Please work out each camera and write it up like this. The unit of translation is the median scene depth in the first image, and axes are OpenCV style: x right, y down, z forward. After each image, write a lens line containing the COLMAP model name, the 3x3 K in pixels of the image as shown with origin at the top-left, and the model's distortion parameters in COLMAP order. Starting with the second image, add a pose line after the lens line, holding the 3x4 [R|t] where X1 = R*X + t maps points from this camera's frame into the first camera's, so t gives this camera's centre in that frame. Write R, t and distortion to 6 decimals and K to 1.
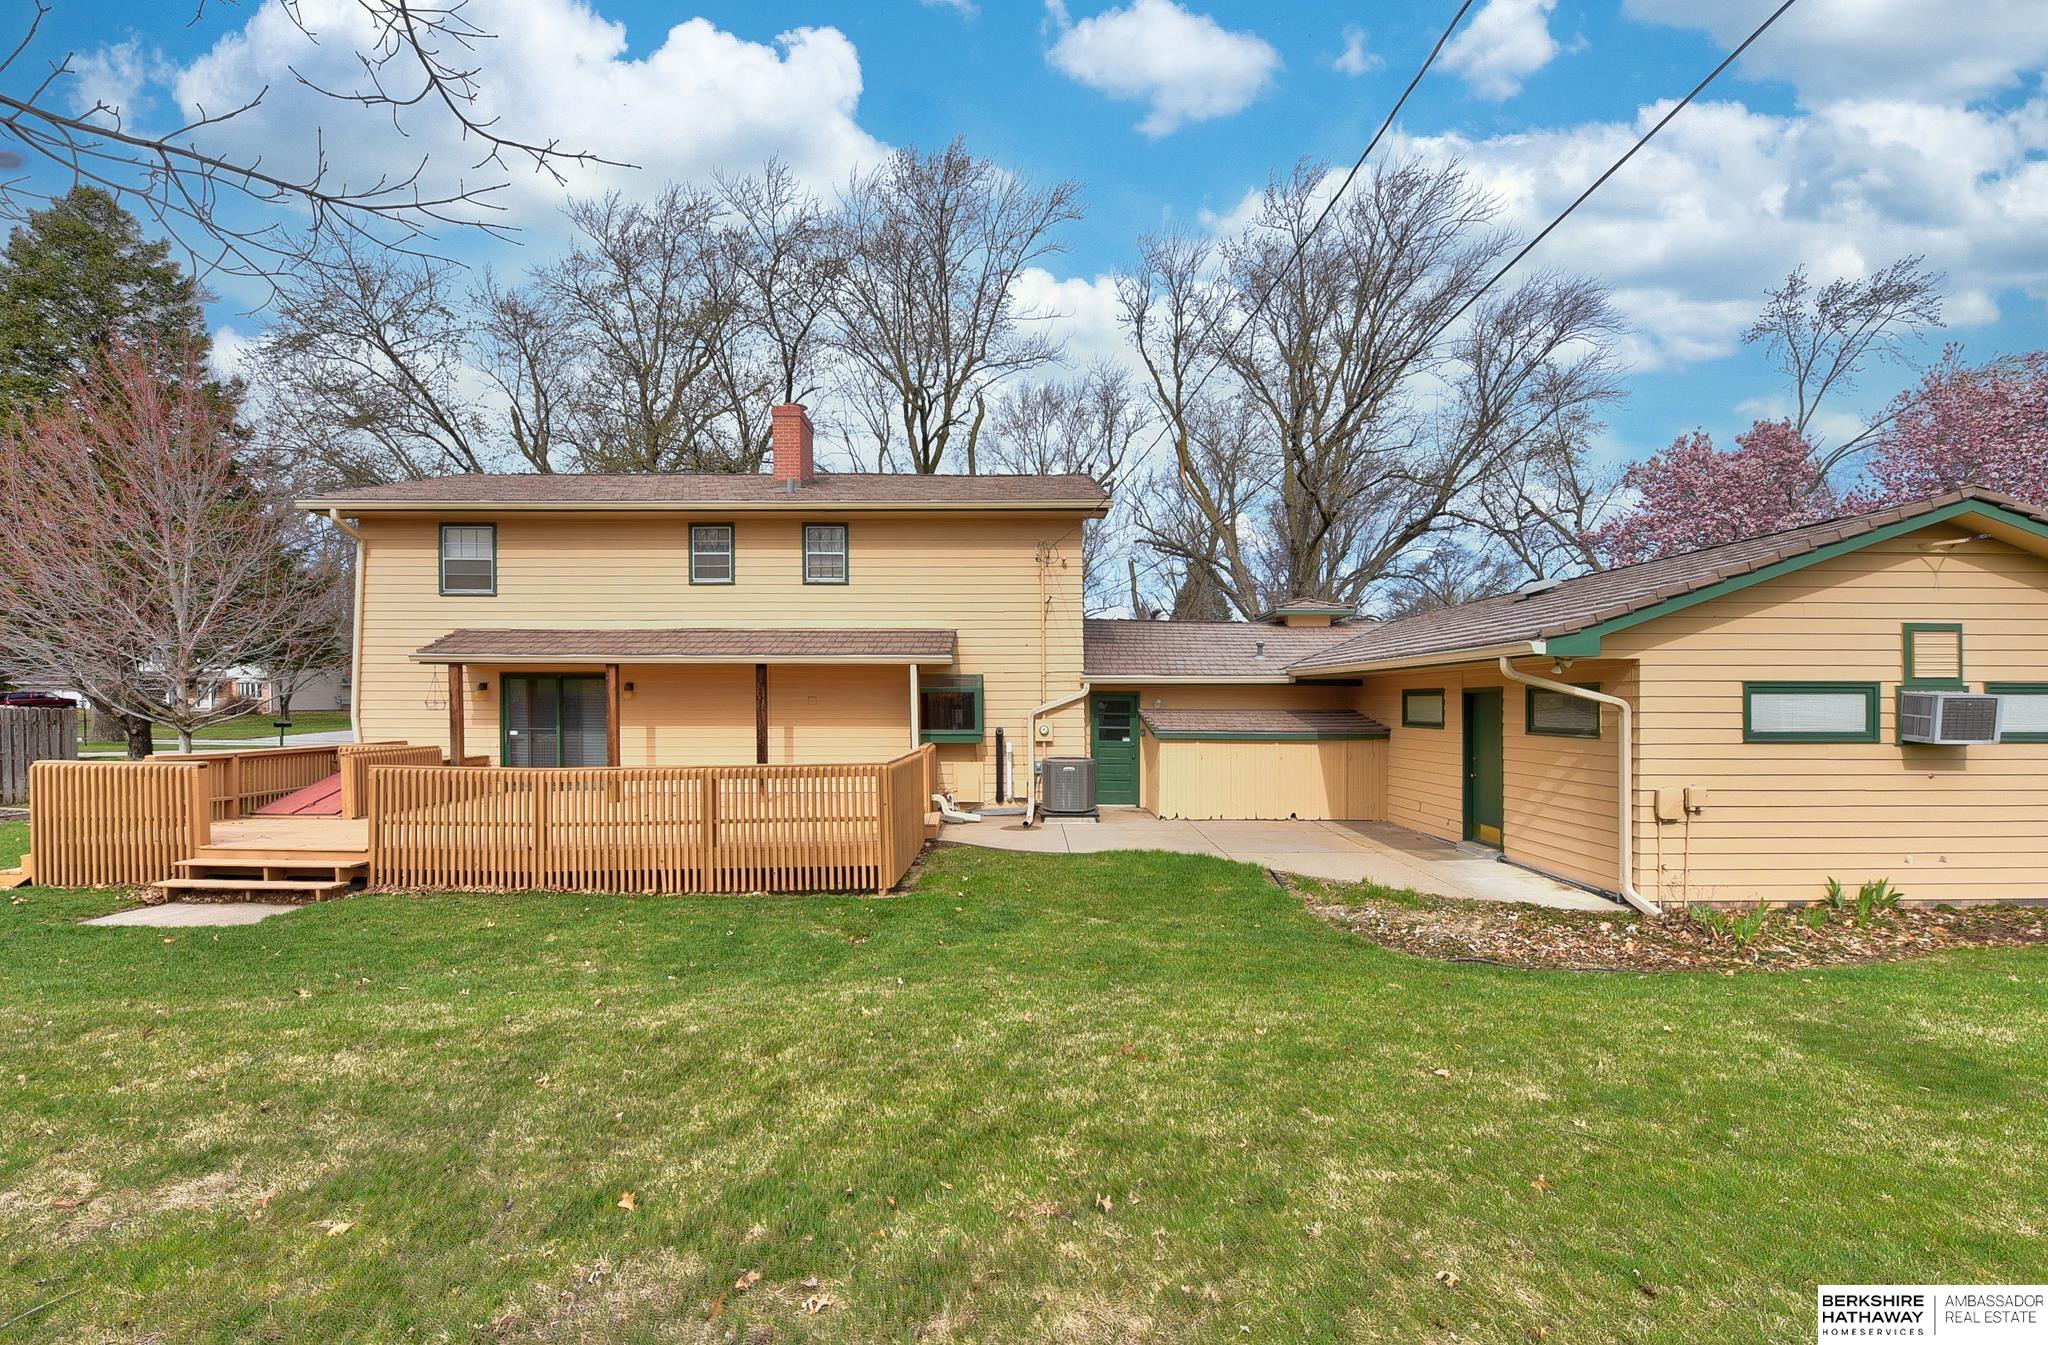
lens RADIAL K [[906.7, 0, 981.5], [0, 906.7, 706.6], [0, 0, 1]] dist [-0.008286, -0.000123]
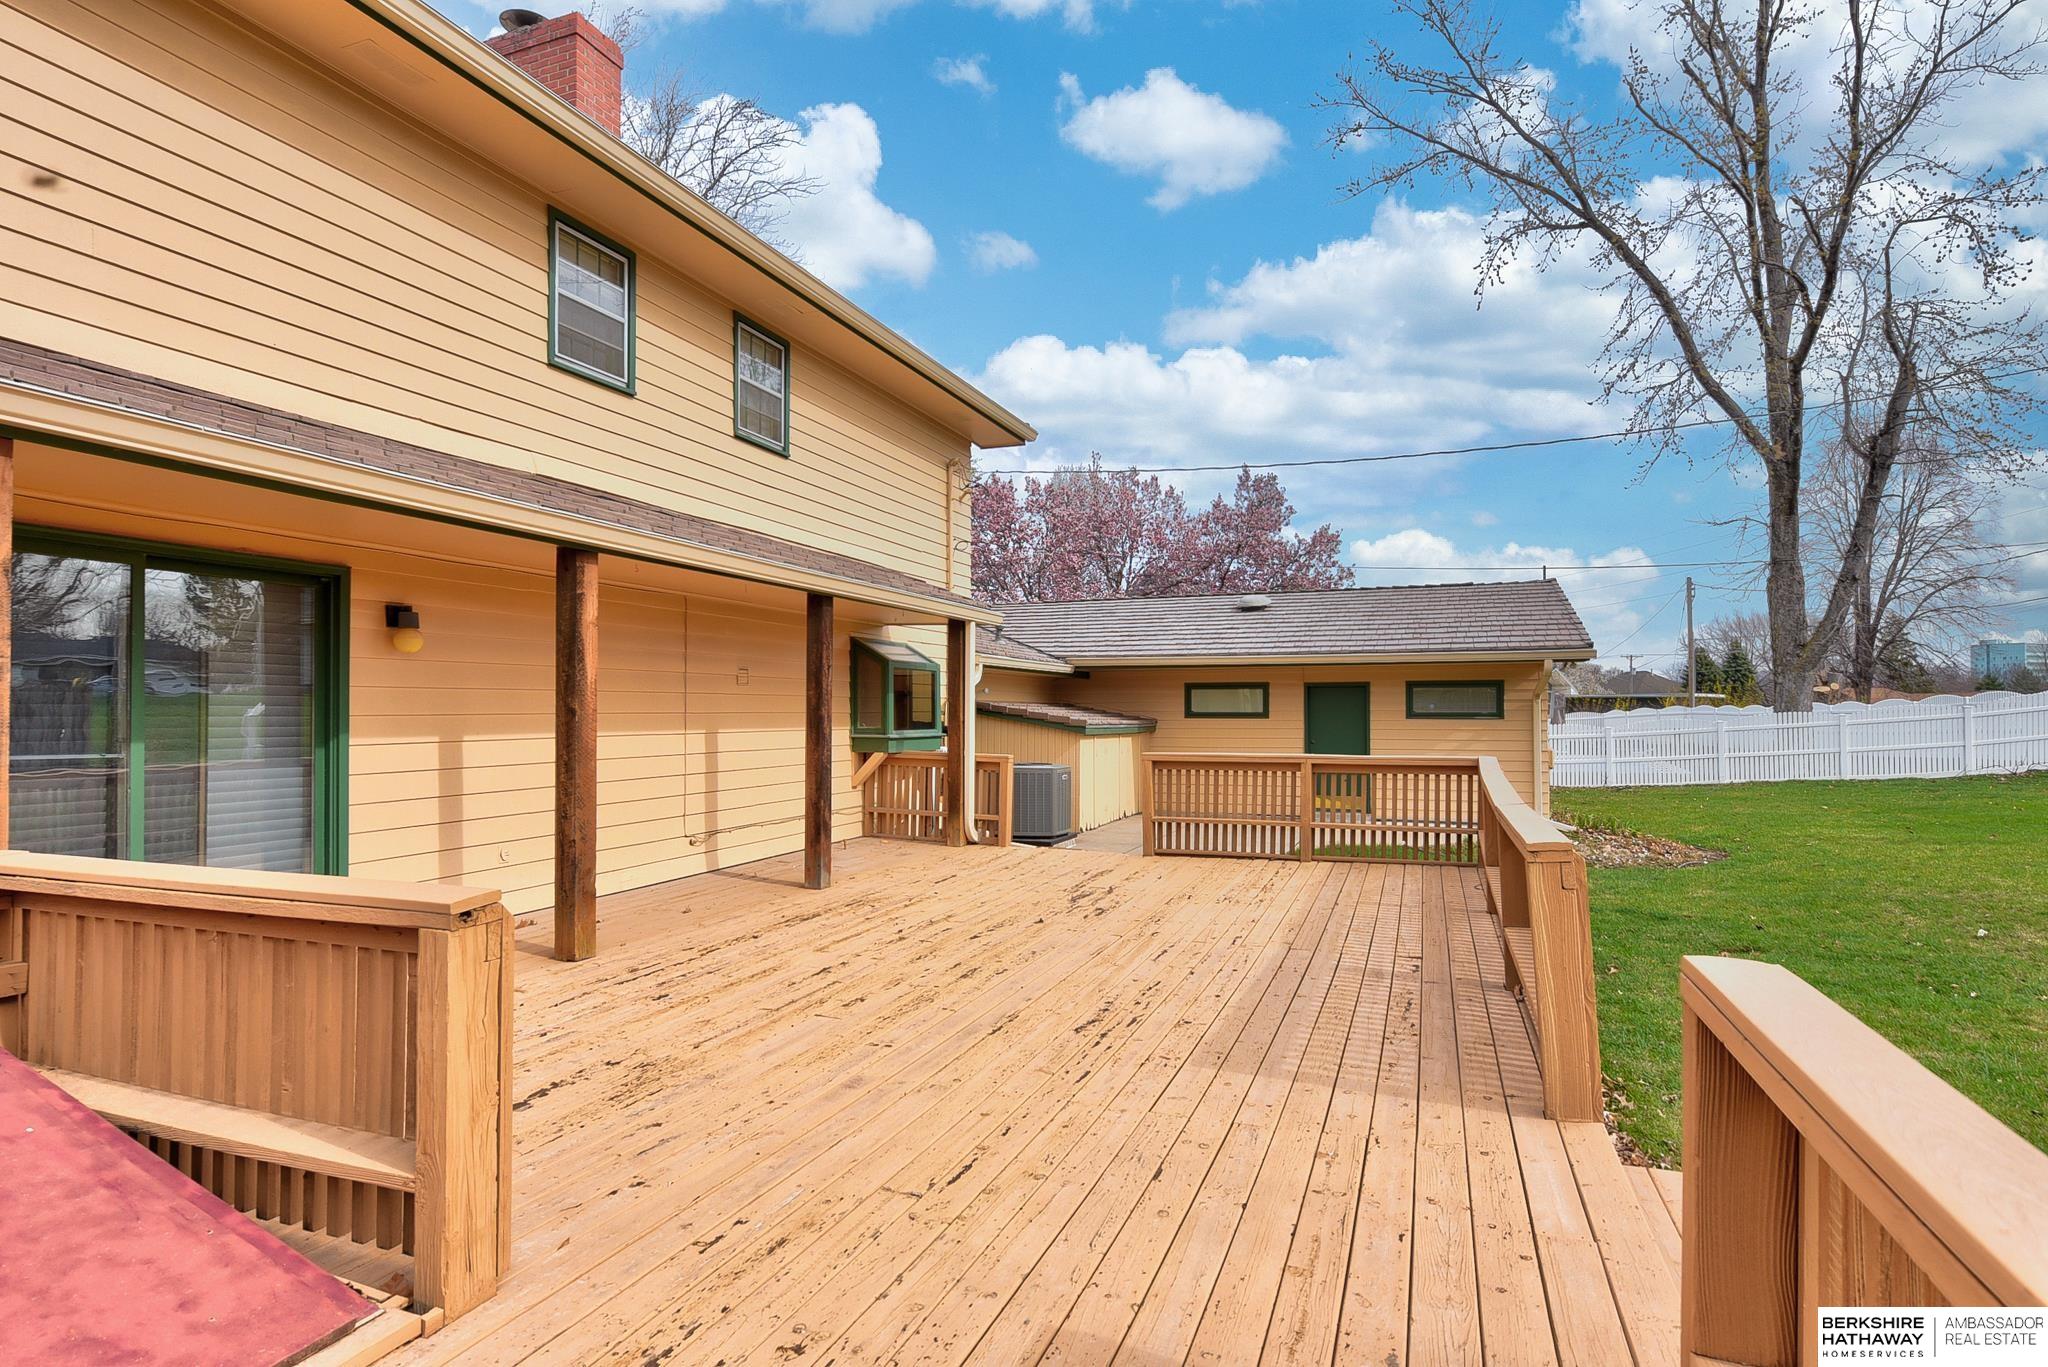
lens RADIAL K [[1042.8, 0, 1023.4], [0, 1042.8, 692.7], [0, 0, 1]] dist [-0.002698, -0.003316]
pose [[0.351505, 0.016448, 0.936041, -1.102374], [0.004287, 0.999807, -0.019179, 0.022885], [-0.936176, 0.010755, 0.351367, 1.096386]]
